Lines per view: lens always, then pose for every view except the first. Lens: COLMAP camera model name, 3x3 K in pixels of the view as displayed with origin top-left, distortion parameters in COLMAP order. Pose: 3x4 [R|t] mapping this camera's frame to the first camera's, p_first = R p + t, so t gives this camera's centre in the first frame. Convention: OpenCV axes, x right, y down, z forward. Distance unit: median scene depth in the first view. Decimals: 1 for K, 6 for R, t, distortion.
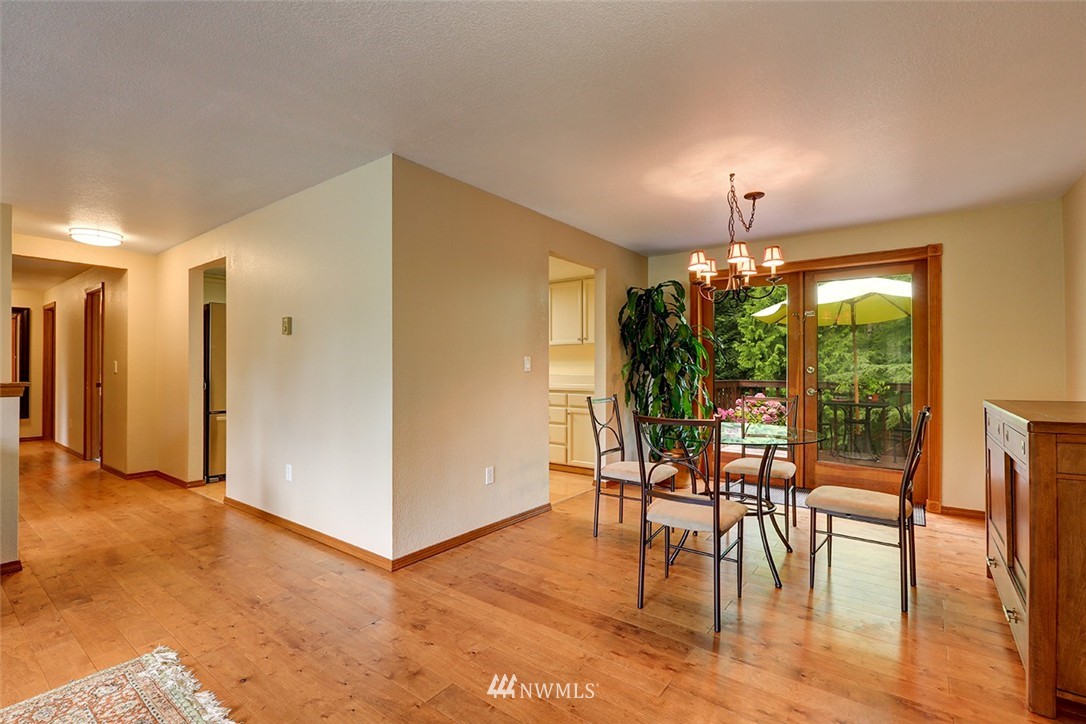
lens RADIAL K [[494.9, 0, 543.0], [0, 494.9, 362.0], [0, 0, 1]] dist [-0.000789, -0.000077]
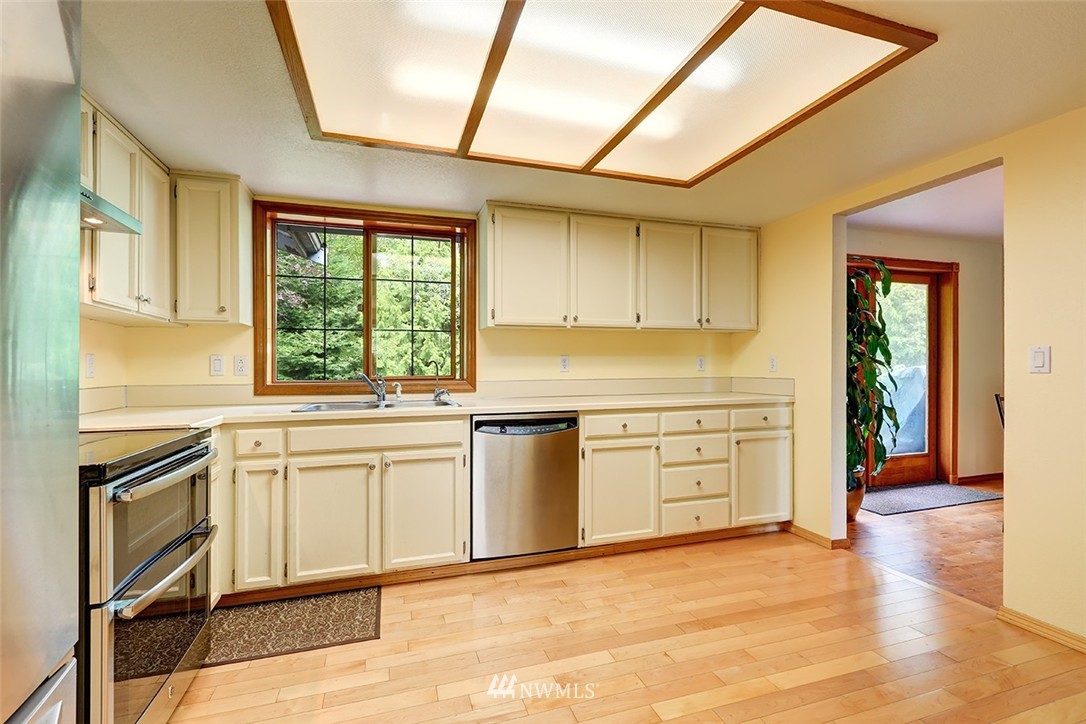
lens RADIAL K [[494.9, 0, 543.0], [0, 494.9, 362.0], [0, 0, 1]] dist [-0.000789, -0.000077]
pose [[0.578520, -0.000082, 0.815668, -0.571657], [-0.007354, 0.999959, 0.005316, 0.004333], [-0.815635, -0.009074, 0.578496, 0.835637]]
